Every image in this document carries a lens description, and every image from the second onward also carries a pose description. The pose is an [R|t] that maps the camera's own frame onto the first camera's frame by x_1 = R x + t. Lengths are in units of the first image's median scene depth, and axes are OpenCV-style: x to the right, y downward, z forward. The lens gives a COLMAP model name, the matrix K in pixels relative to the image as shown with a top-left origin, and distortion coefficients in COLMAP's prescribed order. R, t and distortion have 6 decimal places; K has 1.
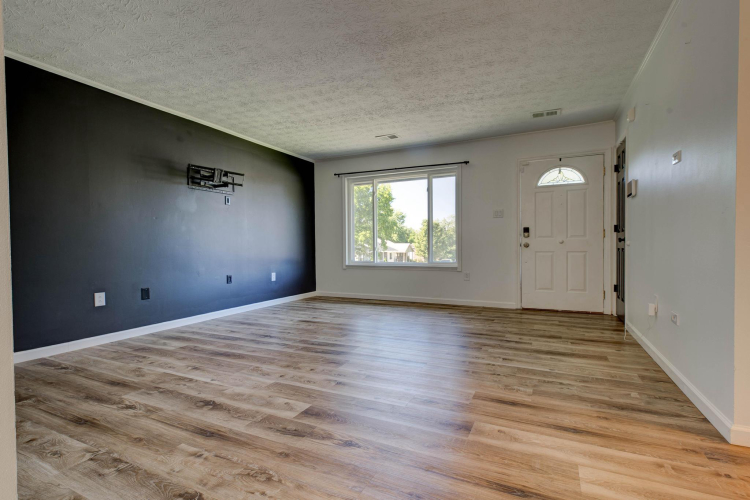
lens RADIAL K [[335.3, 0, 374.4], [0, 335.3, 248.8], [0, 0, 1]] dist [0.007373, -0.002531]
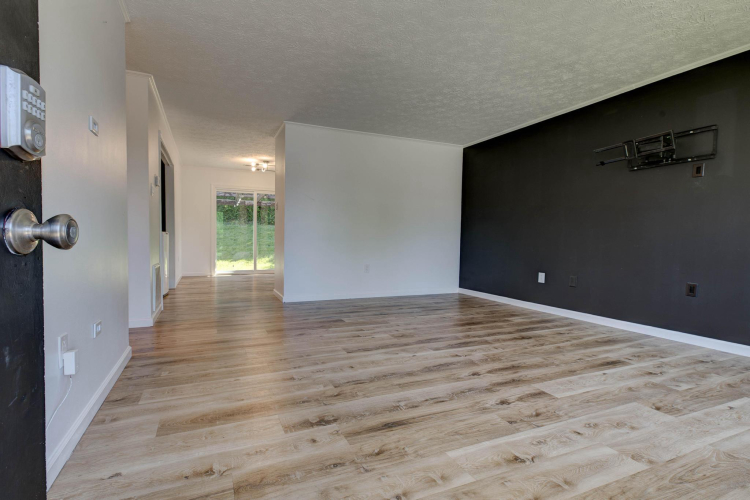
lens RADIAL K [[354.8, 0, 369.0], [0, 354.8, 248.4], [0, 0, 1]] dist [0.003485, -0.000345]
pose [[-0.612422, 0.027043, -0.790068, 0.993388], [-0.011580, 0.999001, 0.043172, -0.032464], [0.790446, 0.035589, -0.611497, 1.743466]]
